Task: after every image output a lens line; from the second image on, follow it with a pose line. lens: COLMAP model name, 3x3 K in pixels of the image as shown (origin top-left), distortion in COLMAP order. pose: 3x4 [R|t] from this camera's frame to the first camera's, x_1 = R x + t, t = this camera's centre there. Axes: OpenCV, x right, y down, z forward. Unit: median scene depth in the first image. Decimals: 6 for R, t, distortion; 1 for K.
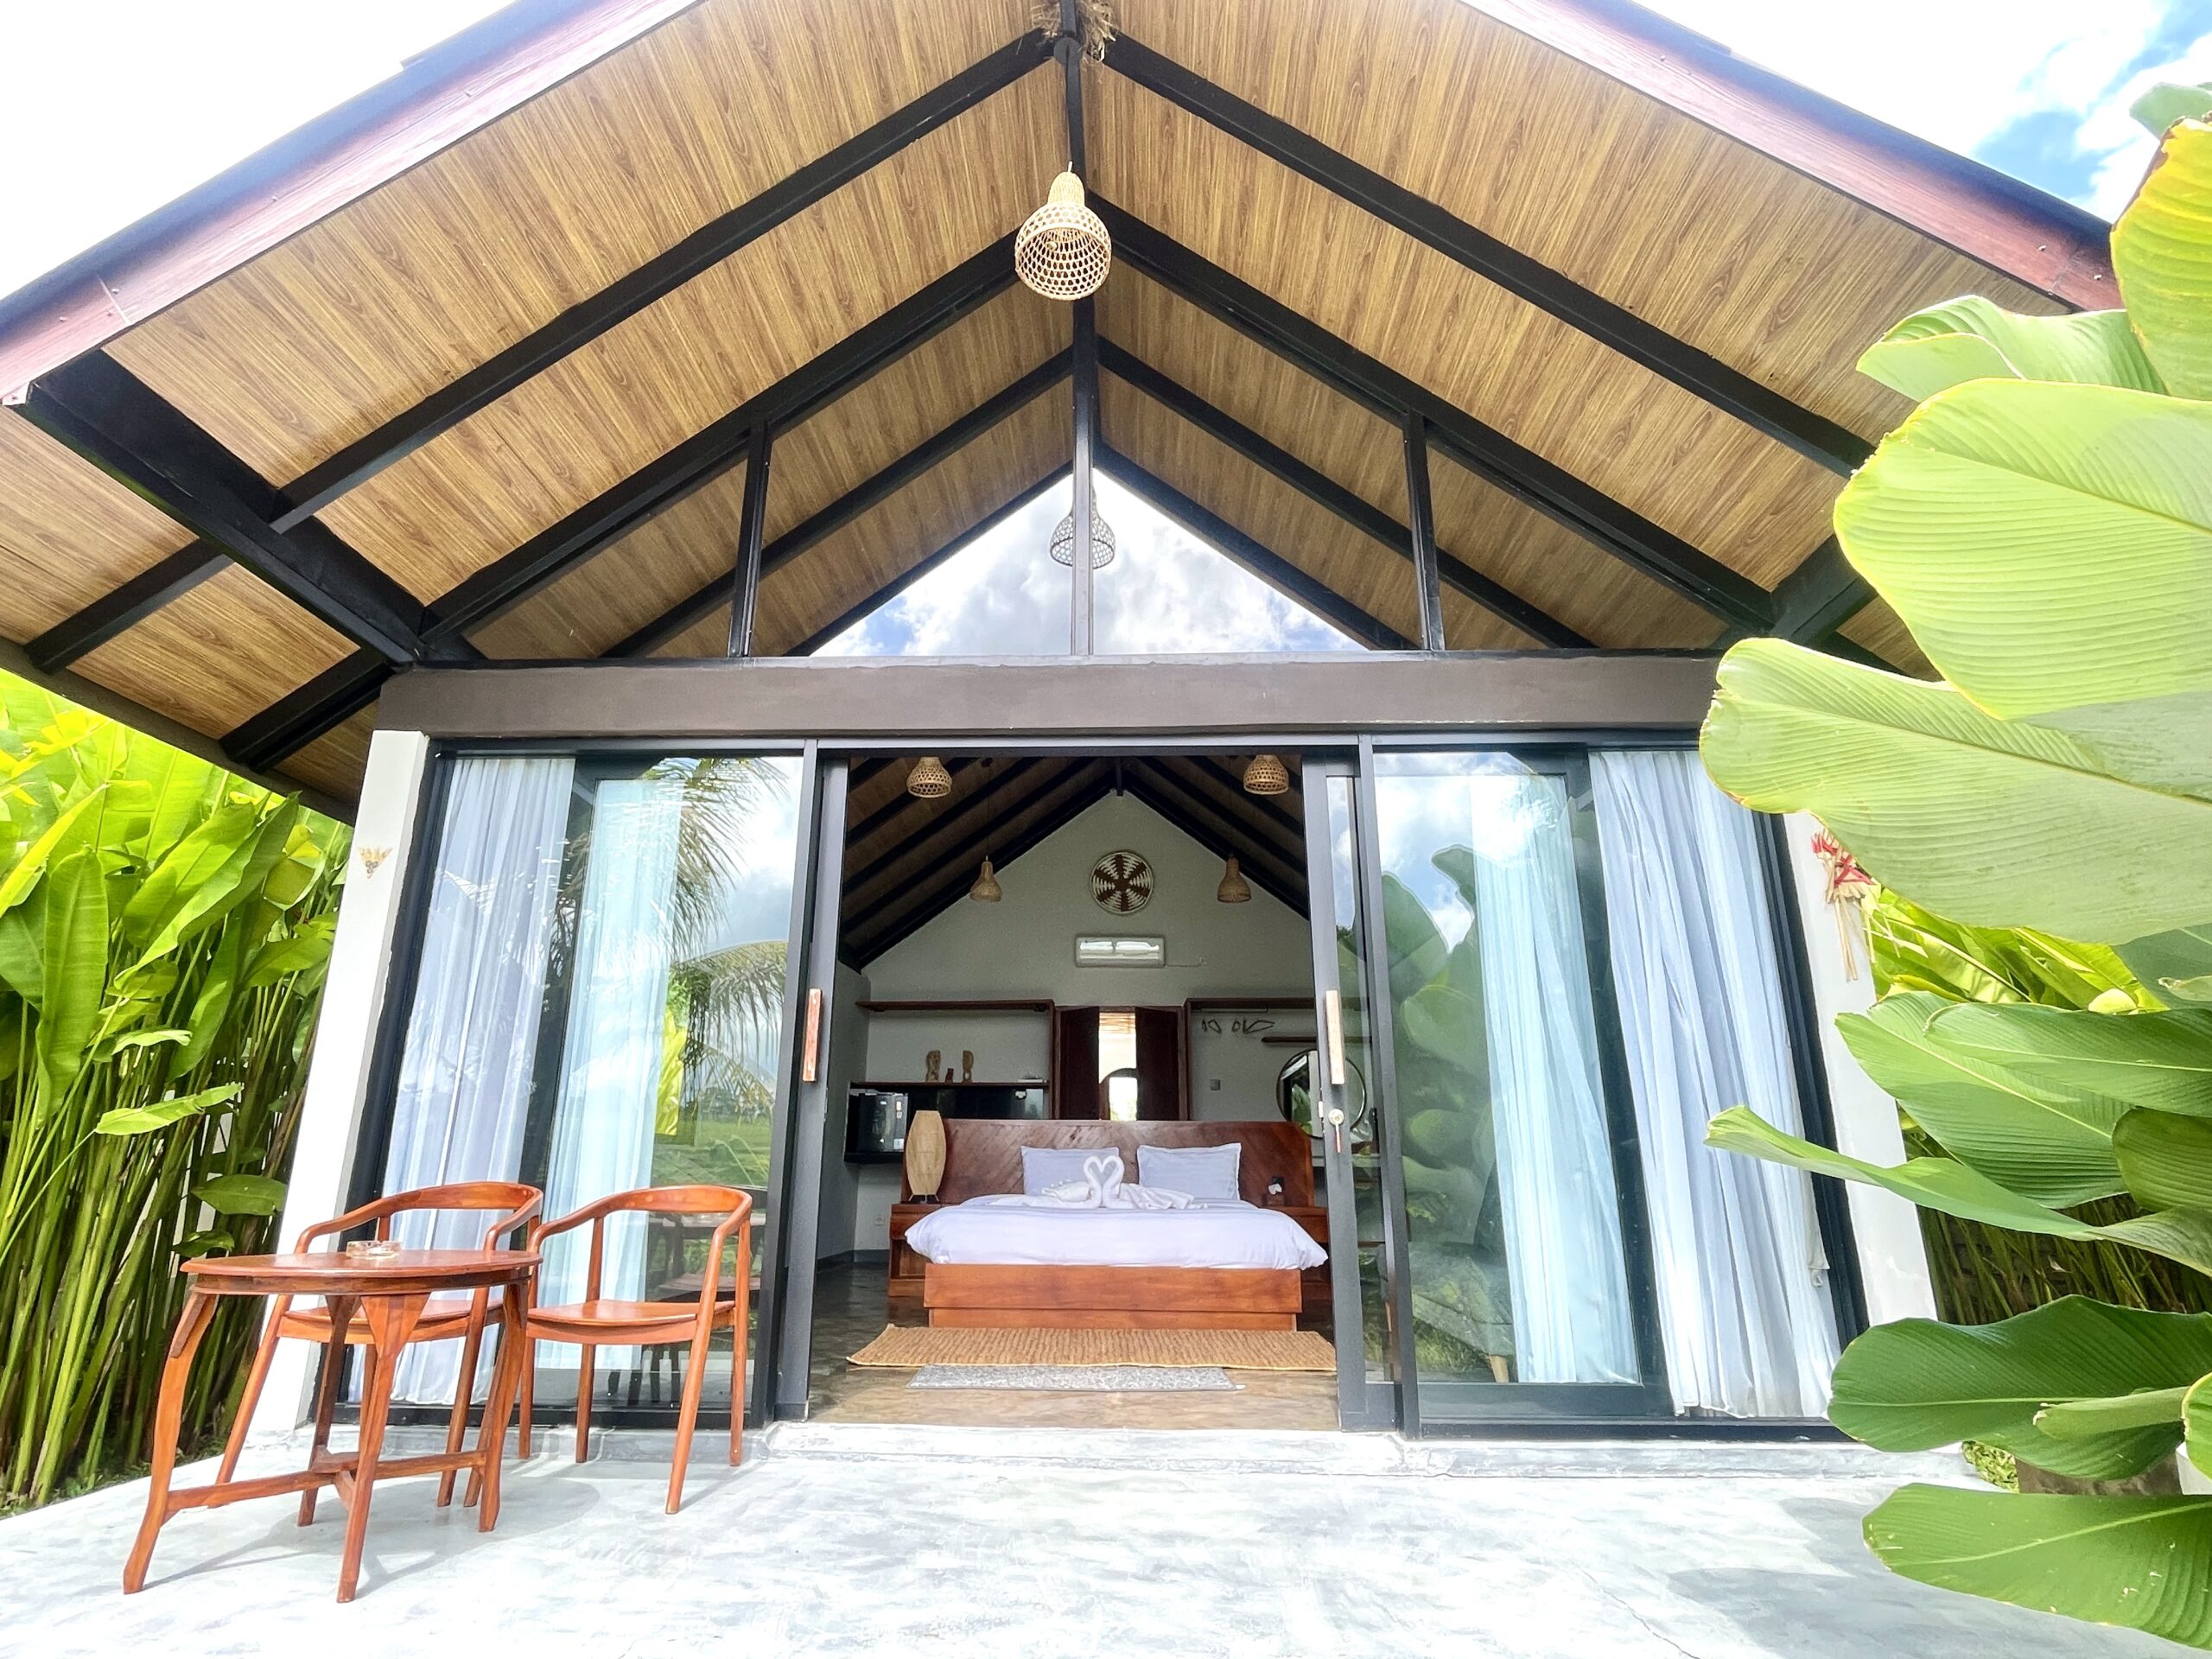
lens RADIAL K [[1127.9, 0, 1084.0], [0, 1127.9, 836.7], [0, 0, 1]] dist [-0.001157, -0.000262]
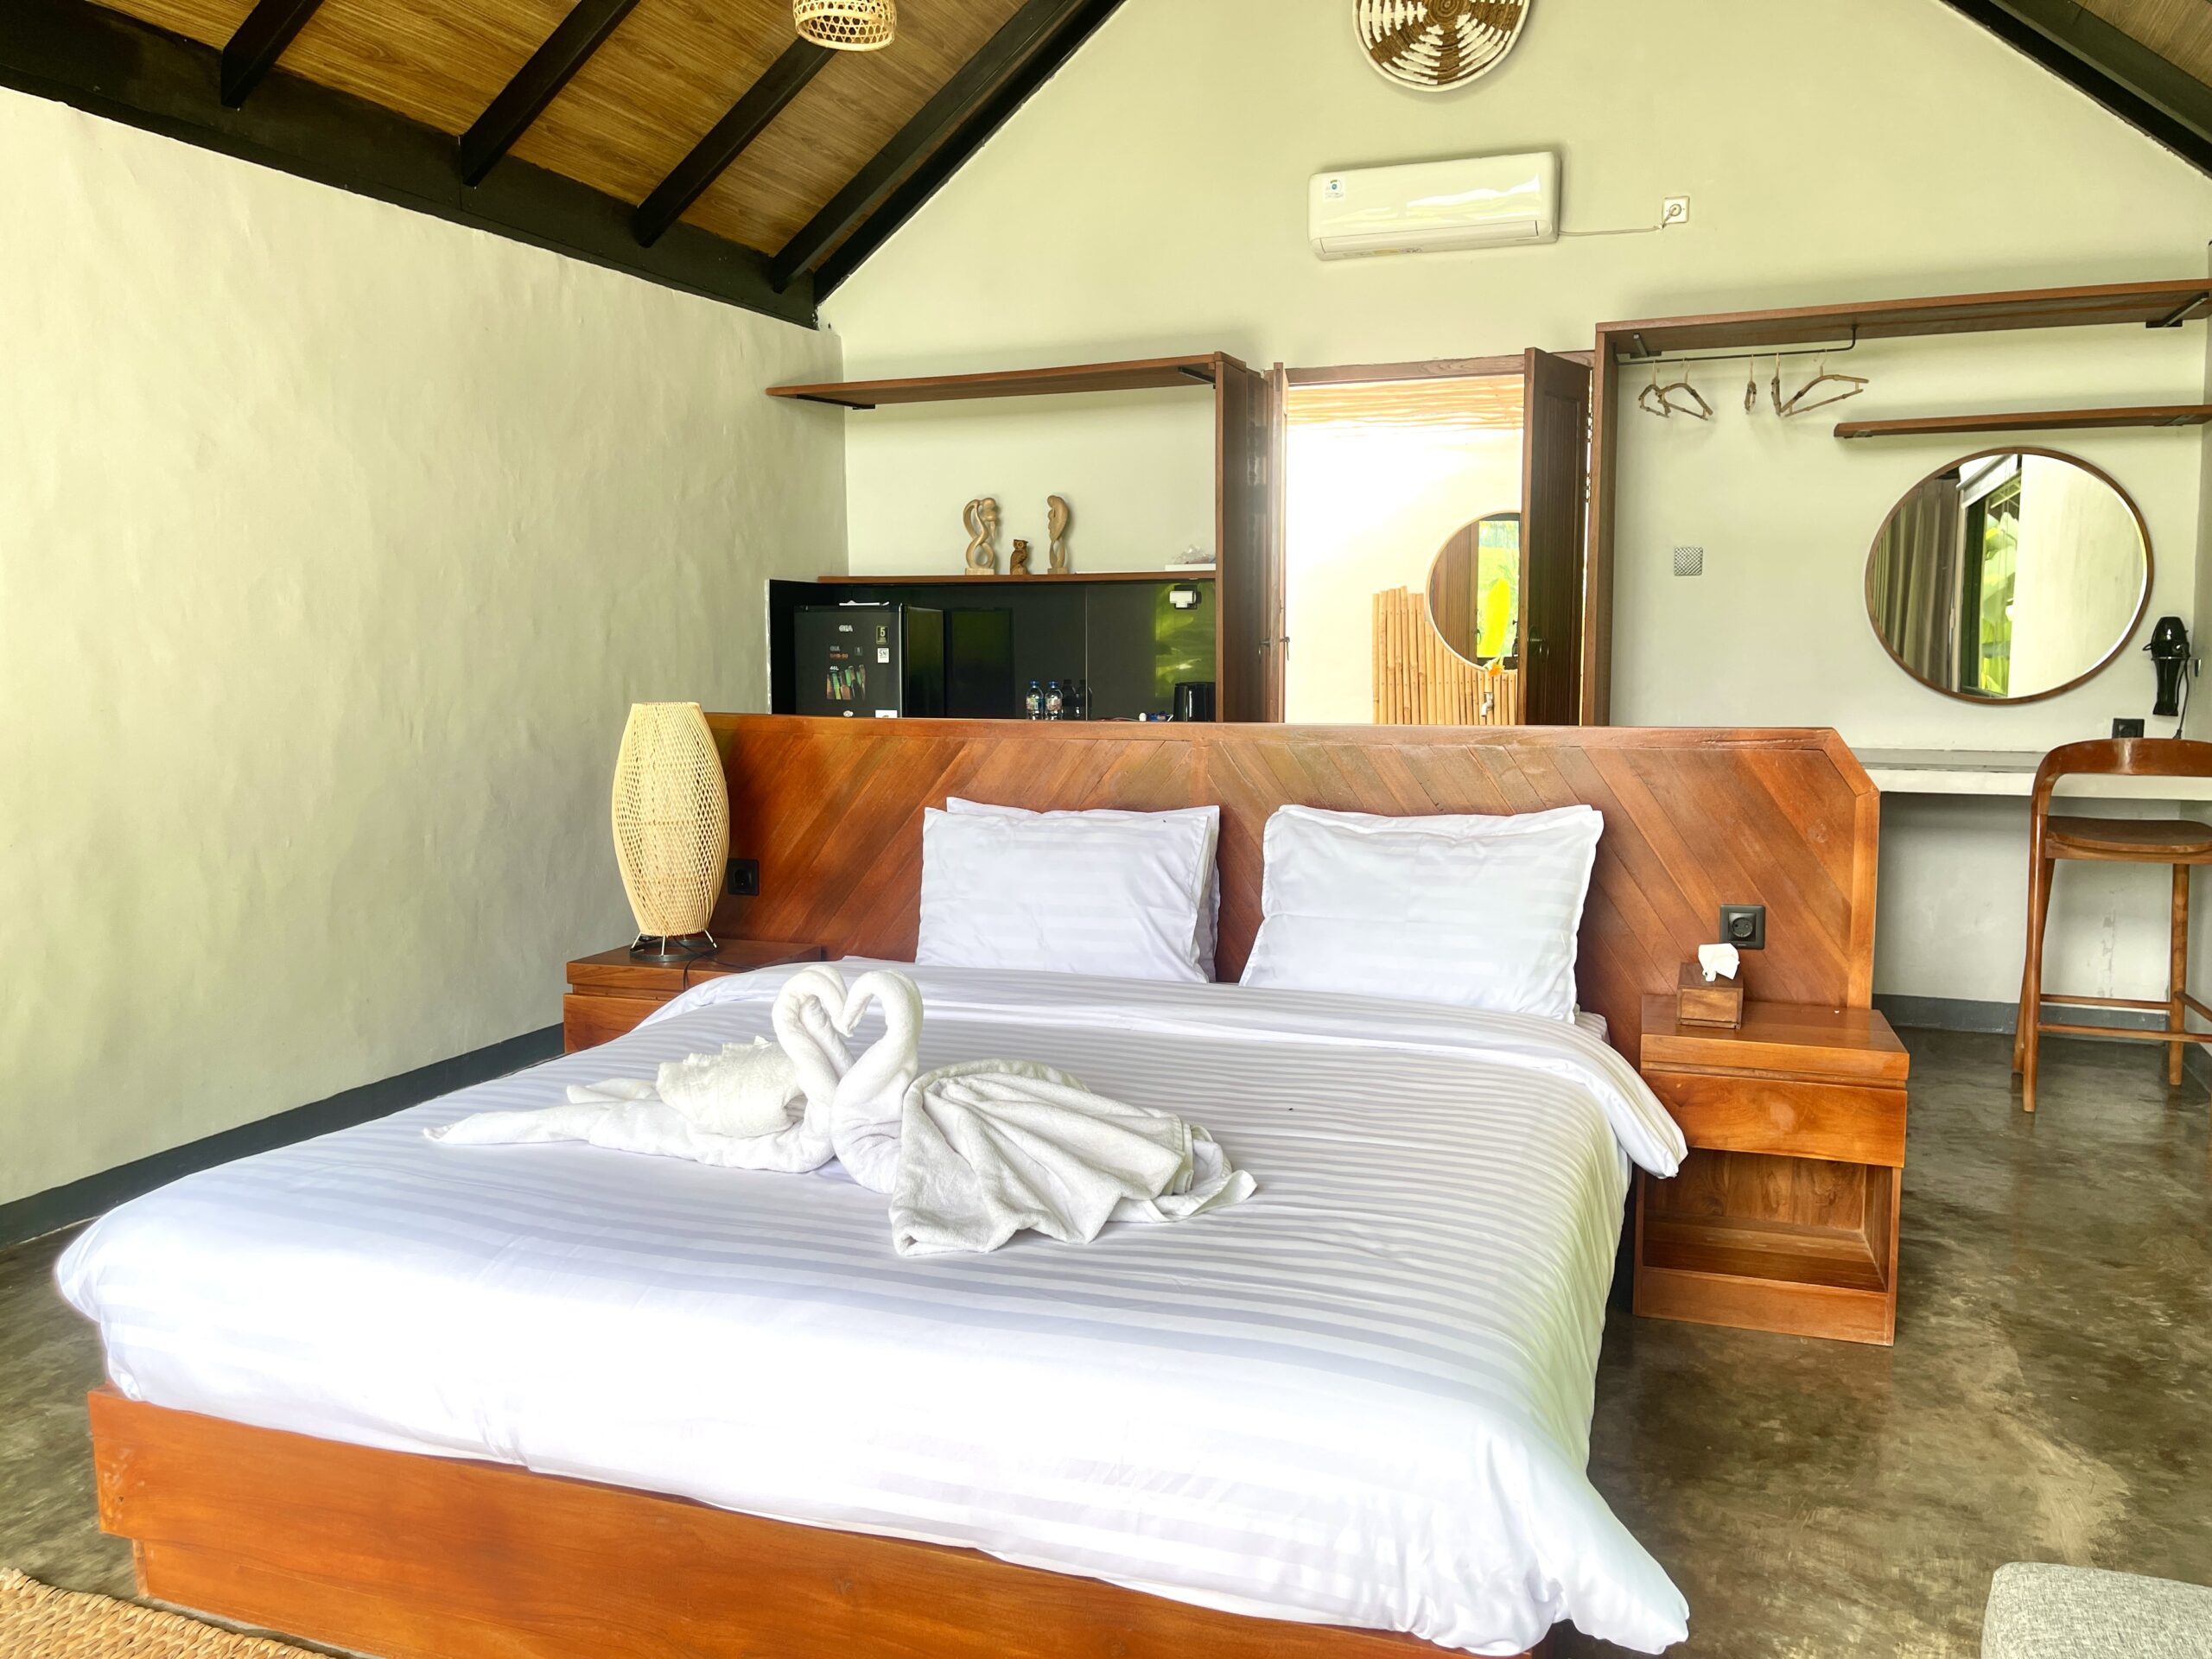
lens RADIAL K [[1686.7, 0, 1119.7], [0, 1686.7, 825.3], [0, 0, 1]] dist [0.075676, -0.095314]
pose [[0.949288, 0.025868, -0.313343, 0.293062], [0.099081, 0.921217, 0.376222, 0.179098], [0.298389, -0.388189, 0.871937, 1.068222]]
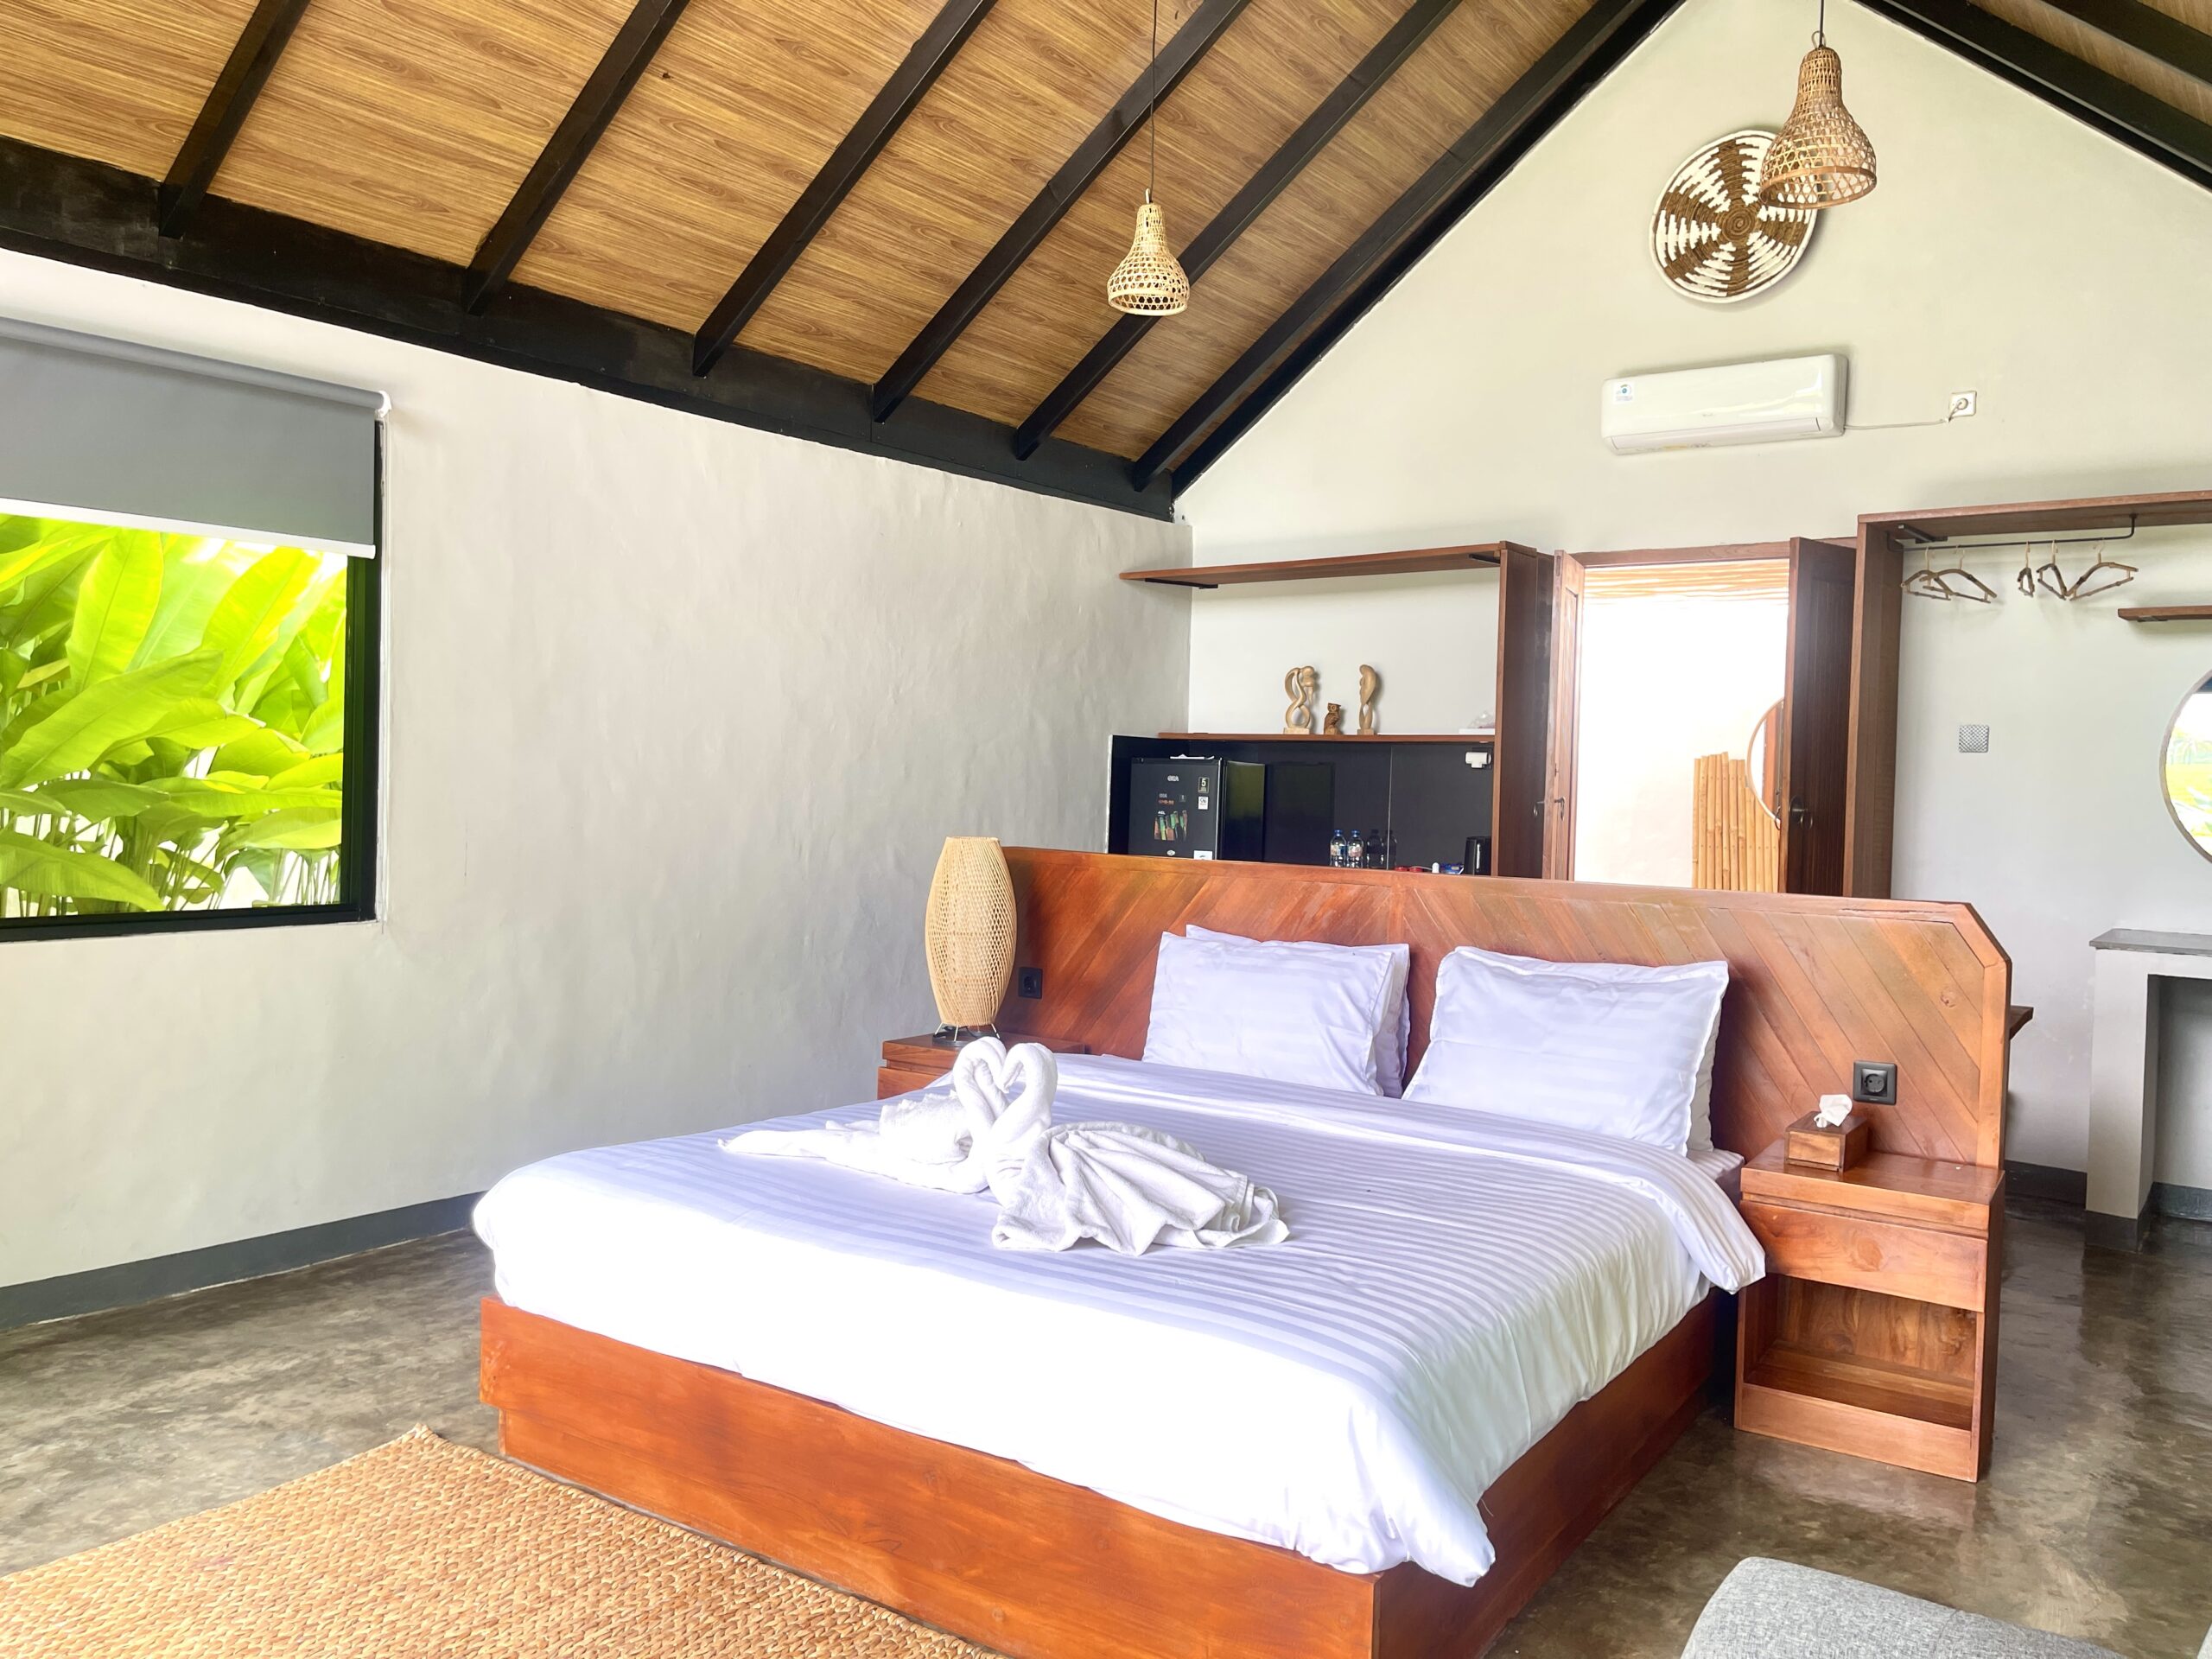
lens RADIAL K [[1681.4, 0, 1108.5], [0, 1681.4, 835.1], [0, 0, 1]] dist [0.082410, -0.113904]
pose [[0.831486, 0.036066, -0.554374, 0.484661], [0.138877, 0.952713, 0.270278, 0.142857], [0.537907, -0.301723, 0.787159, 0.976064]]
